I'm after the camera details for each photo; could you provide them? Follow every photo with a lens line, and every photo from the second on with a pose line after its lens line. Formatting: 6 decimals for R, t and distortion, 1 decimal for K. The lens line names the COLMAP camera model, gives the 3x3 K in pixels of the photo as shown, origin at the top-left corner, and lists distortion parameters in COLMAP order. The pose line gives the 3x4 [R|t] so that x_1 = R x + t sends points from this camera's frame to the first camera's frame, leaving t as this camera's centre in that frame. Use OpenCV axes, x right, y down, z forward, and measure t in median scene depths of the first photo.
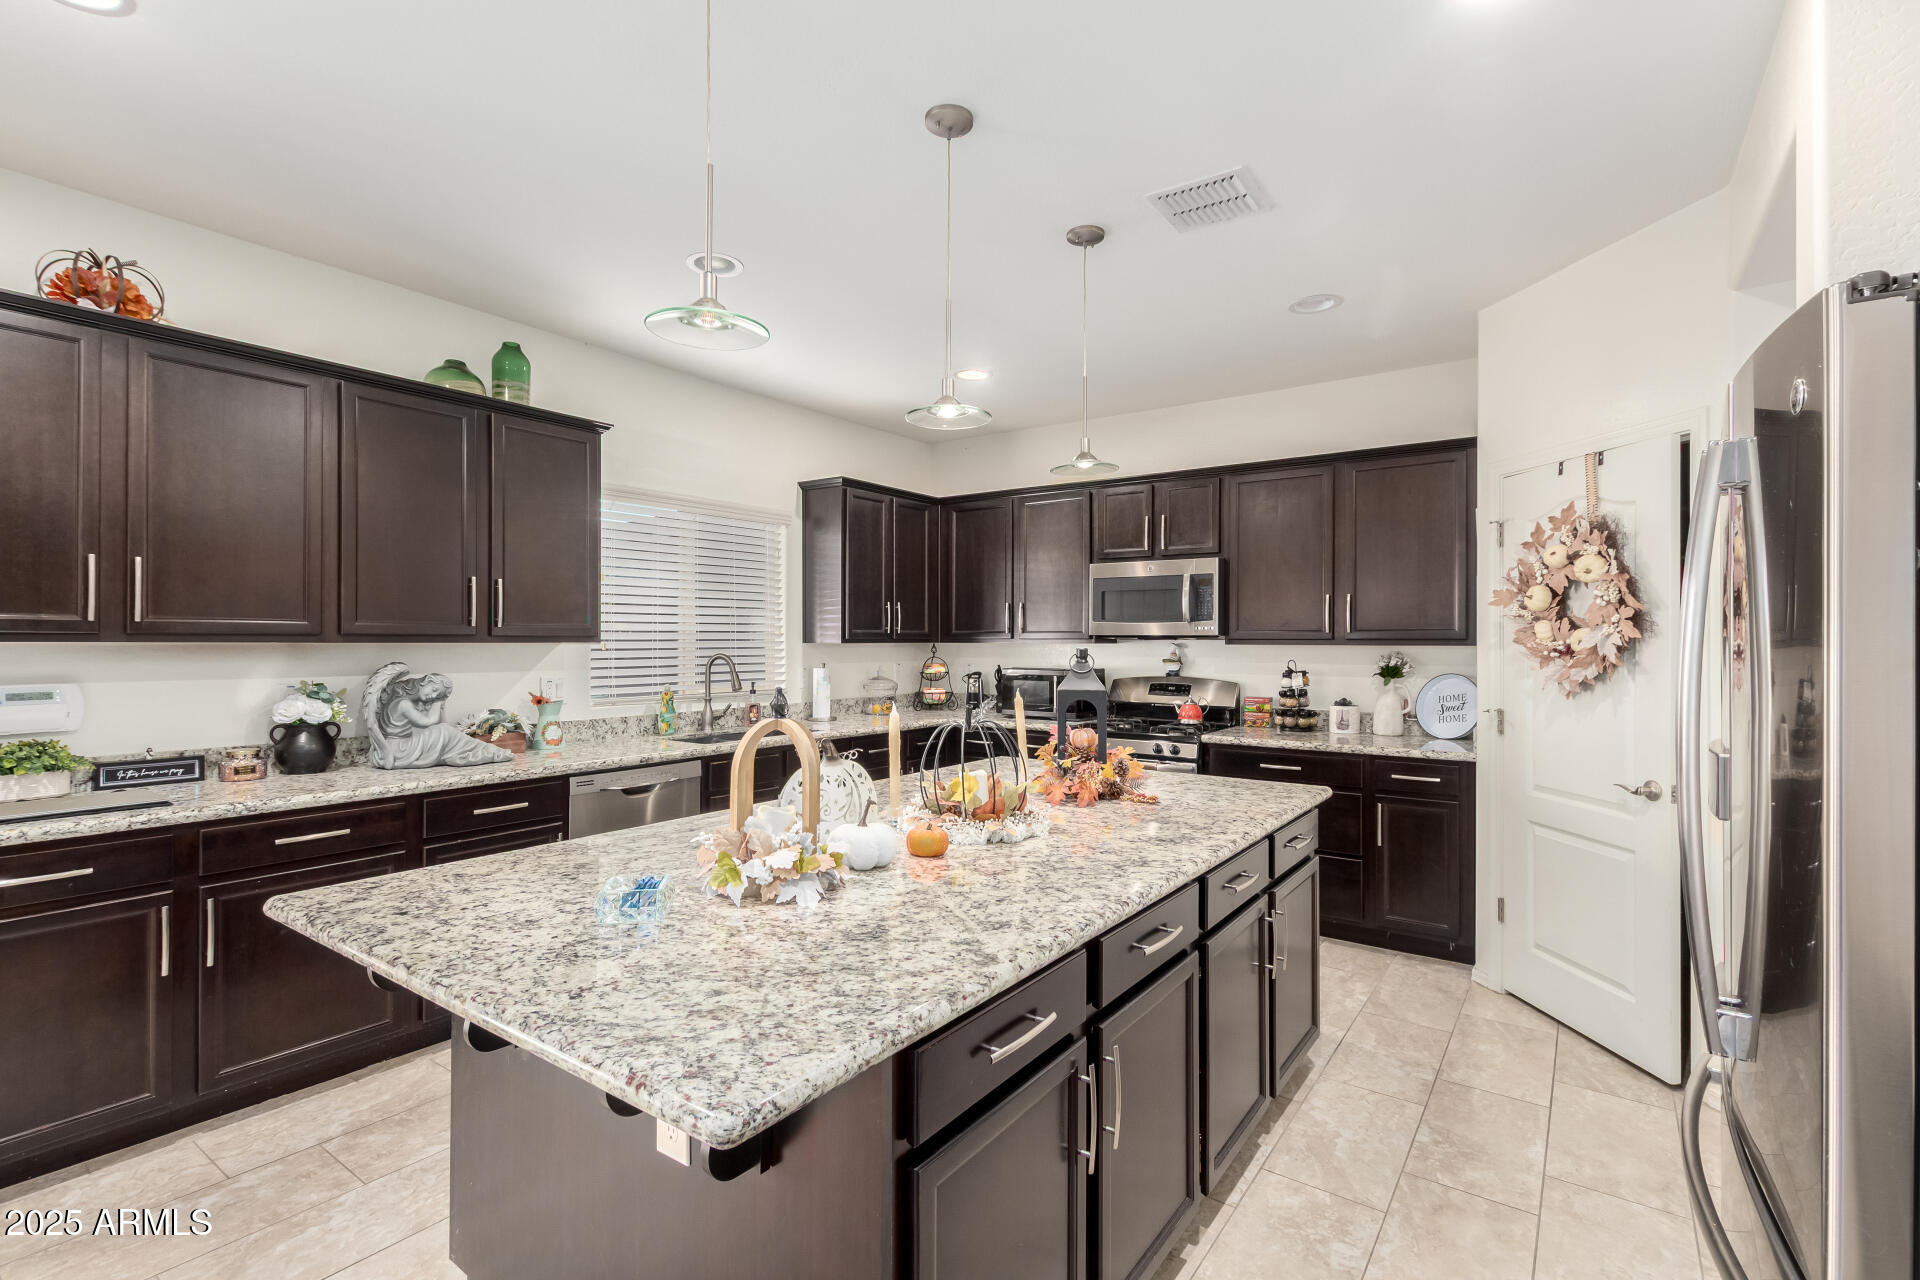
lens RADIAL K [[880.8, 0, 962.7], [0, 880.8, 642.2], [0, 0, 1]] dist [0.008720, -0.003135]
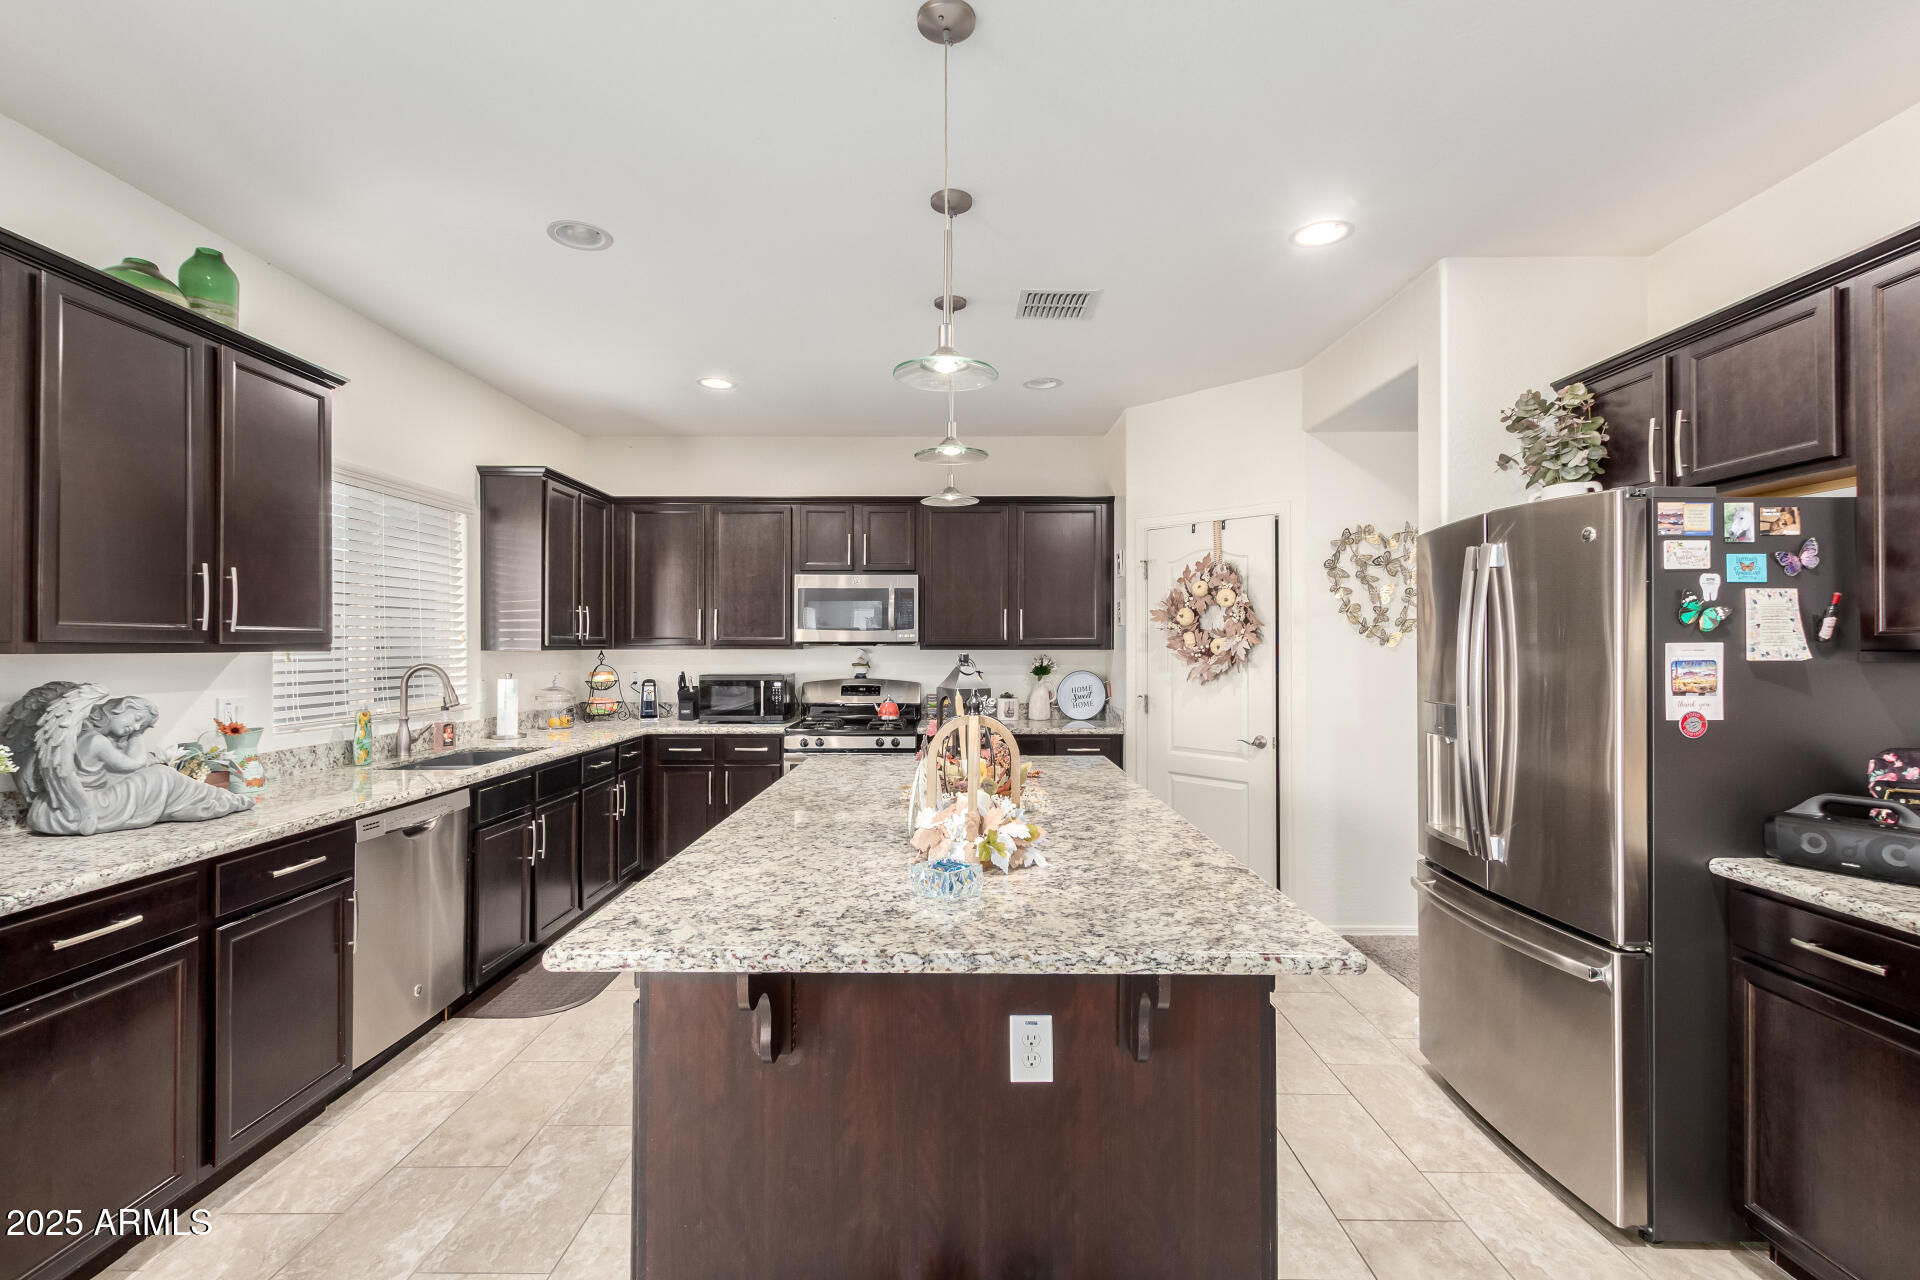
lens RADIAL K [[880.8, 0, 950.2], [0, 880.8, 639.0], [0, 0, 1]] dist [0.008720, -0.003135]
pose [[0.818454, 0.002001, 0.574568, -0.400987], [0.003528, 0.999958, -0.008508, -0.001573], [-0.574561, 0.008991, 0.818412, 0.030980]]
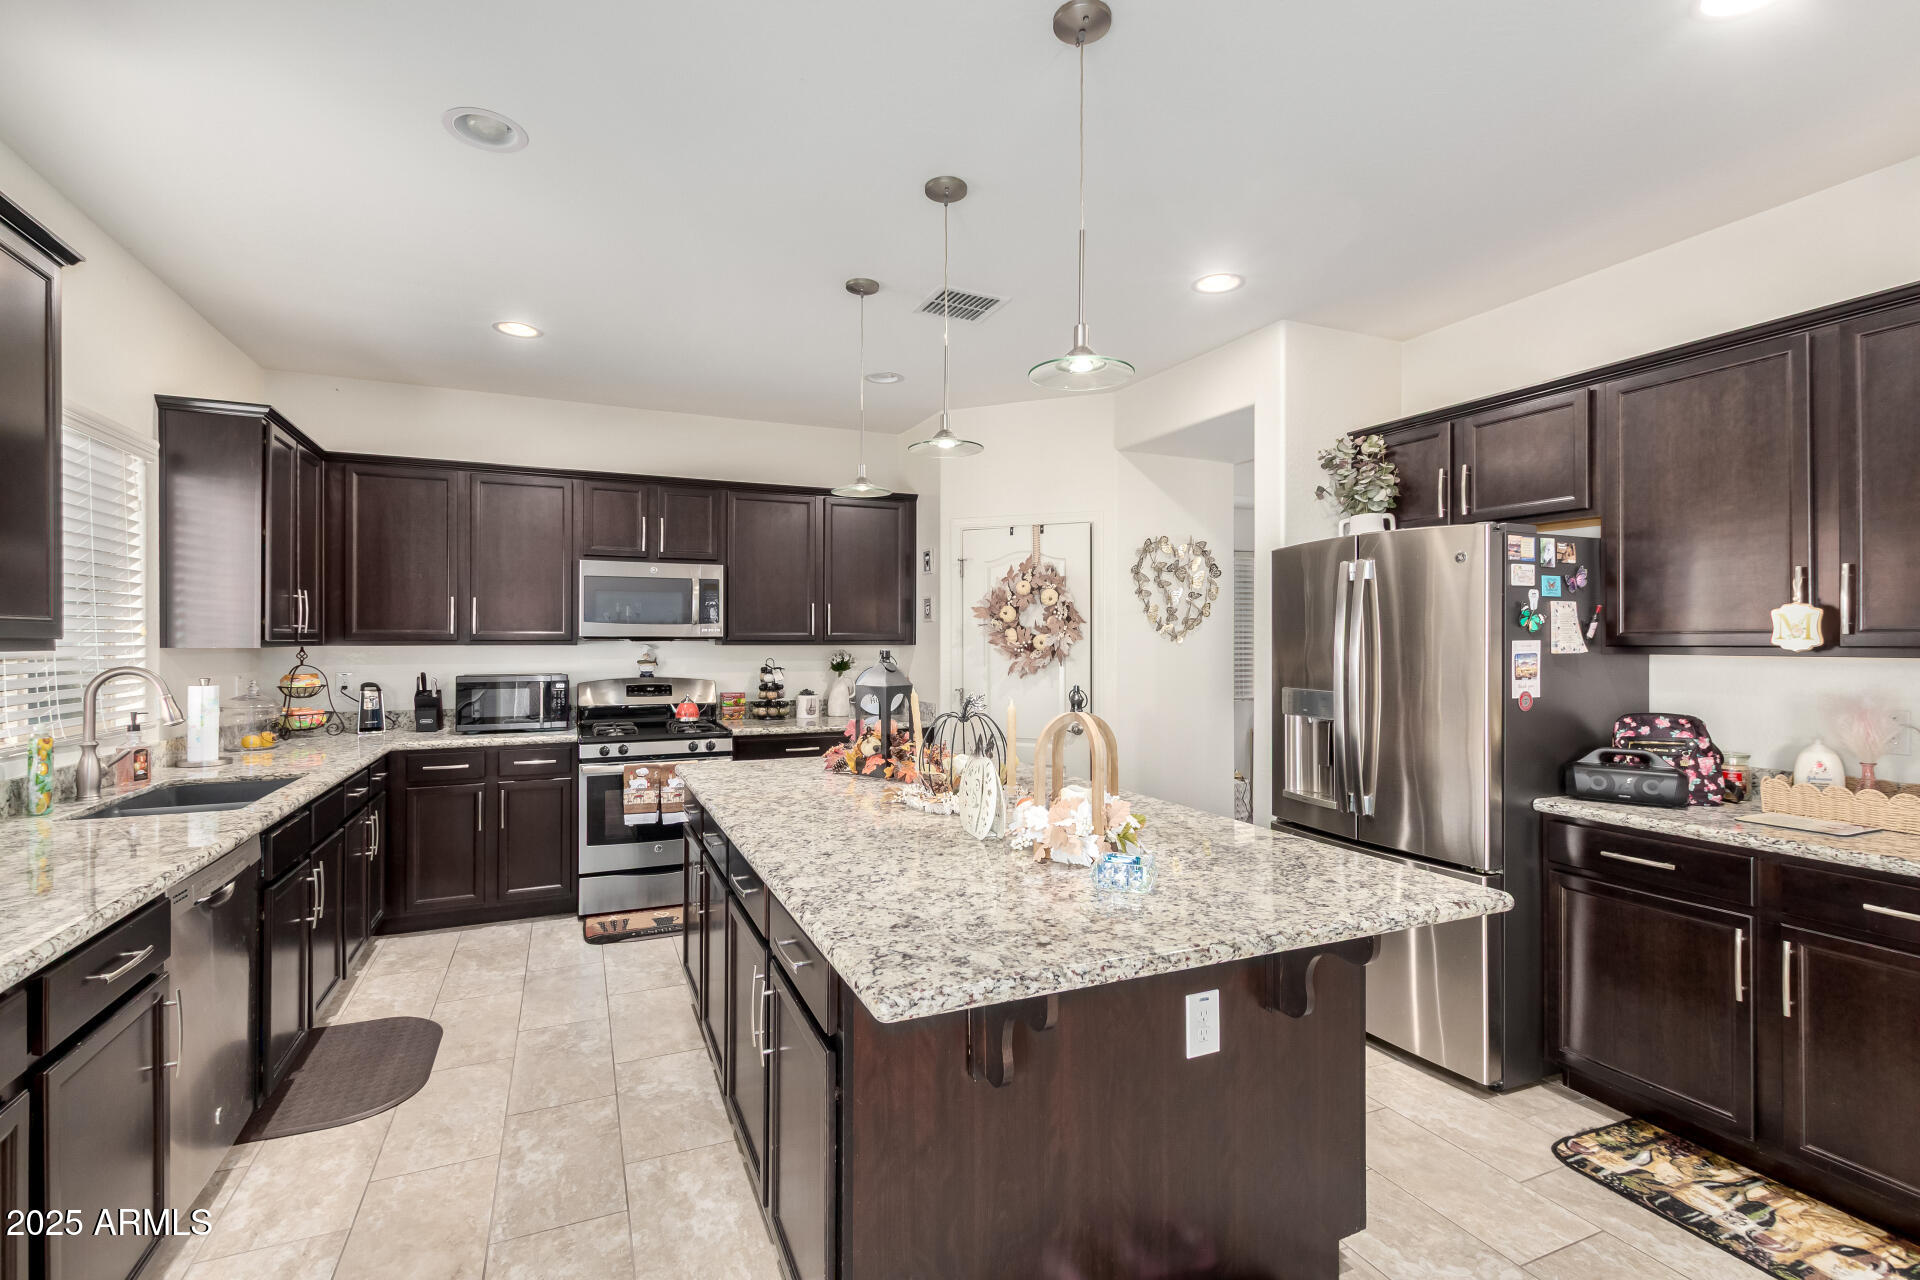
lens RADIAL K [[880.8, 0, 952.6], [0, 880.8, 636.4], [0, 0, 1]] dist [0.008720, -0.003135]
pose [[0.511763, 0.001278, 0.859126, -0.581019], [0.002851, 0.999991, -0.003185, -0.004621], [-0.859122, 0.004079, 0.511755, 0.240322]]
